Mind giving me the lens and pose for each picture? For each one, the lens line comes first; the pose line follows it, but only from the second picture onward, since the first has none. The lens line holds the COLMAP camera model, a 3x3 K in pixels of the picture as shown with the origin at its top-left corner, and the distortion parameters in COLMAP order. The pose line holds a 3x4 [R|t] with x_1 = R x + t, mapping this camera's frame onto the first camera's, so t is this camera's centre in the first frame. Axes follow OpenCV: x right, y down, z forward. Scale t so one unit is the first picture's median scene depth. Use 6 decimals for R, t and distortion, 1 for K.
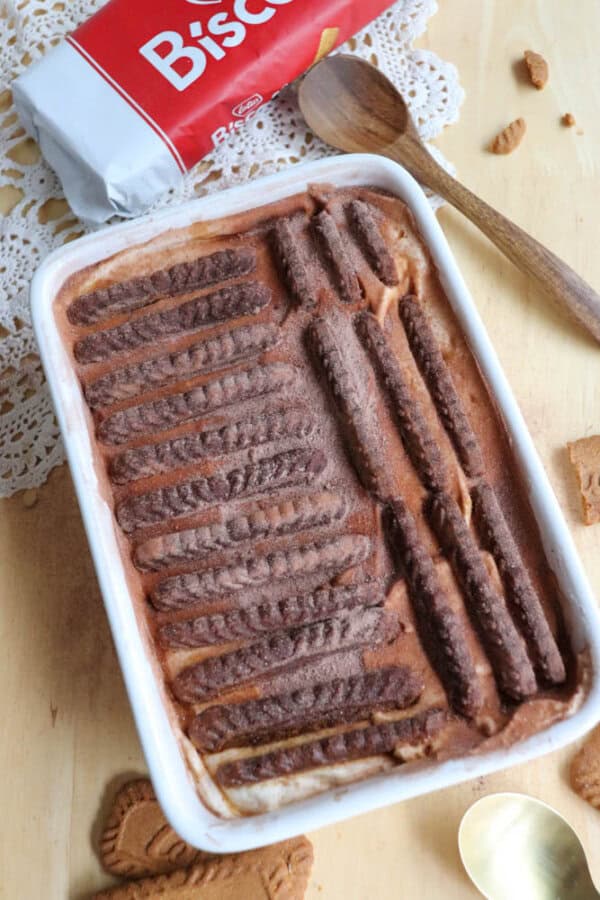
lens RADIAL K [[935.5, 0, 306.2], [0, 935.5, 449.0], [0, 0, 1]] dist [-0.160345, 0.214845]
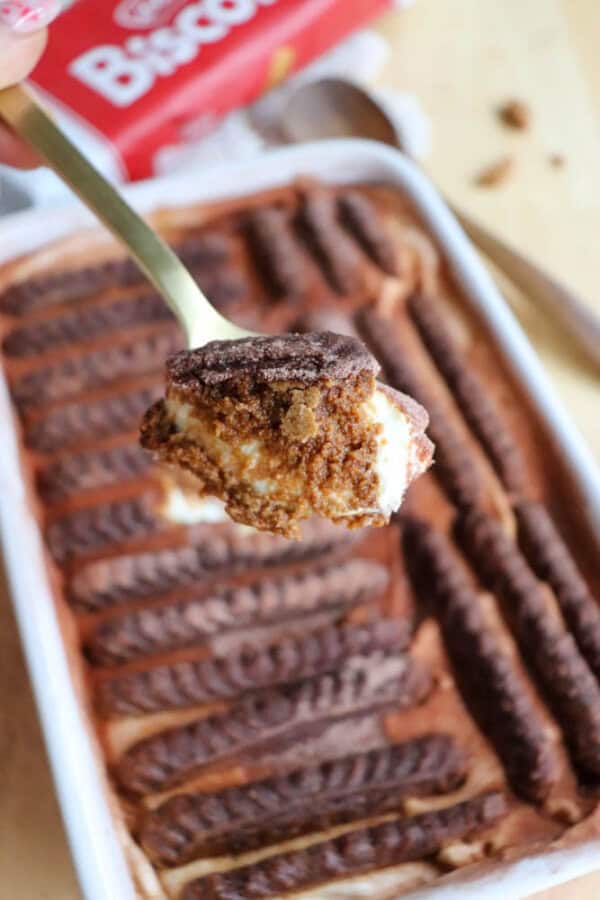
lens RADIAL K [[935.5, 0, 306.2], [0, 935.5, 449.0], [0, 0, 1]] dist [-0.160345, 0.214845]
pose [[0.994555, 0.018960, 0.102471, -0.077683], [0.004960, 0.973583, -0.228280, 0.179066], [-0.104092, 0.227545, 0.968188, 0.259340]]
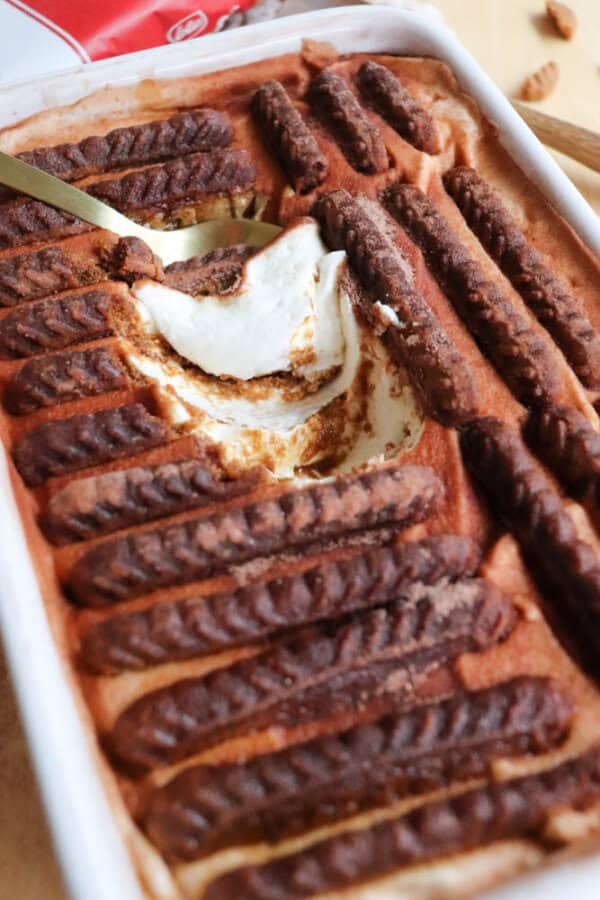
lens RADIAL K [[971.8, 0, 301.2], [0, 971.8, 453.7], [0, 0, 1]] dist [-0.095316, 0.003544]
pose [[0.994084, -0.011493, 0.108008, -0.094120], [0.039210, 0.965305, -0.258165, 0.245650], [-0.101294, 0.260872, 0.960044, 0.417313]]
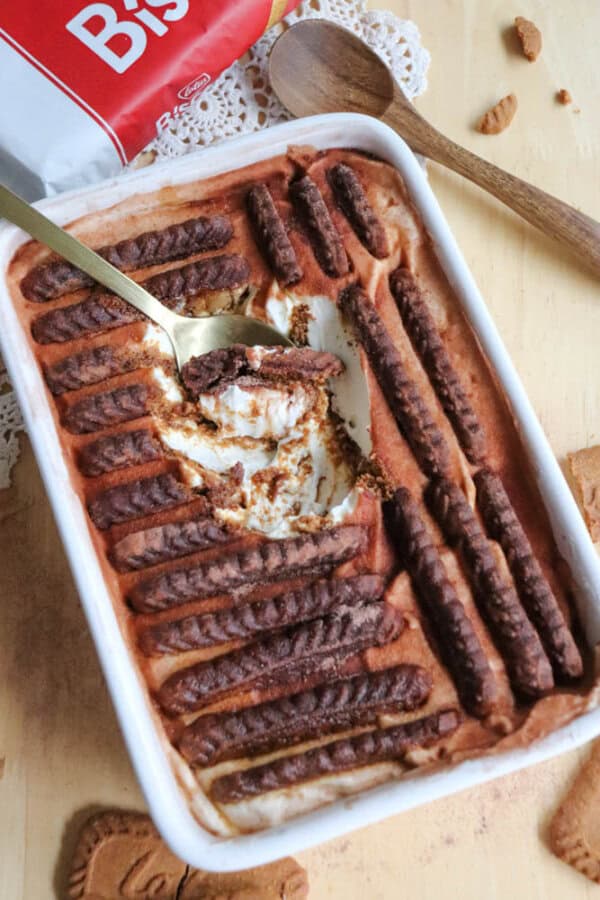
lens RADIAL K [[1188.4, 0, 300.0], [0, 1188.4, 450.0], [0, 0, 1]] dist [-0.021382, -0.063697]
pose [[0.995347, -0.011976, 0.095613, -0.114908], [0.013857, 0.999723, -0.019025, 0.039744], [-0.095358, 0.020262, 0.995237, -0.177816]]
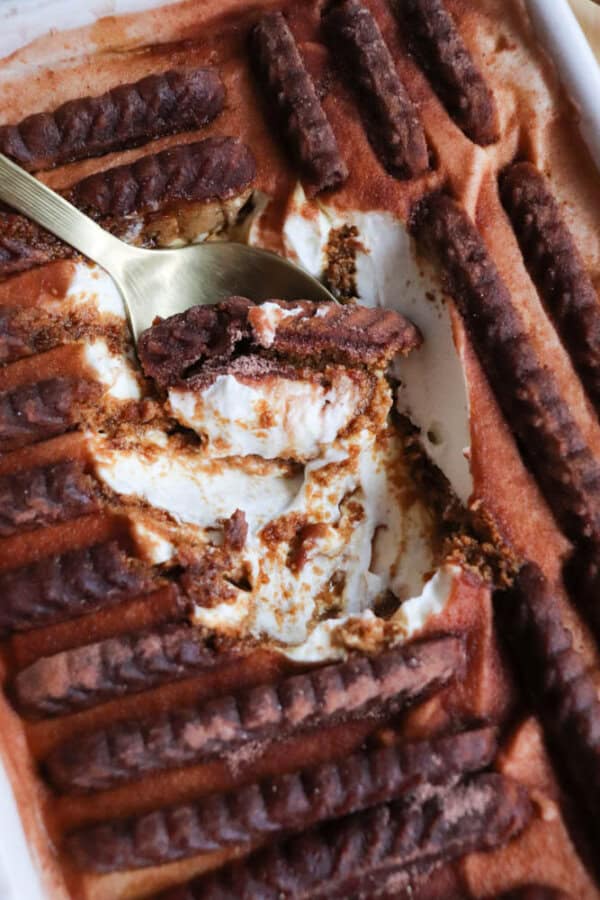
lens RADIAL K [[1115.5, 0, 300.0], [0, 1115.5, 450.0], [0, 0, 1]] dist [-0.082305, 0.059411]
pose [[0.996109, -0.026296, 0.084115, -0.077483], [0.017658, 0.994645, 0.101832, -0.076445], [-0.086343, -0.099950, 0.991239, 0.412152]]
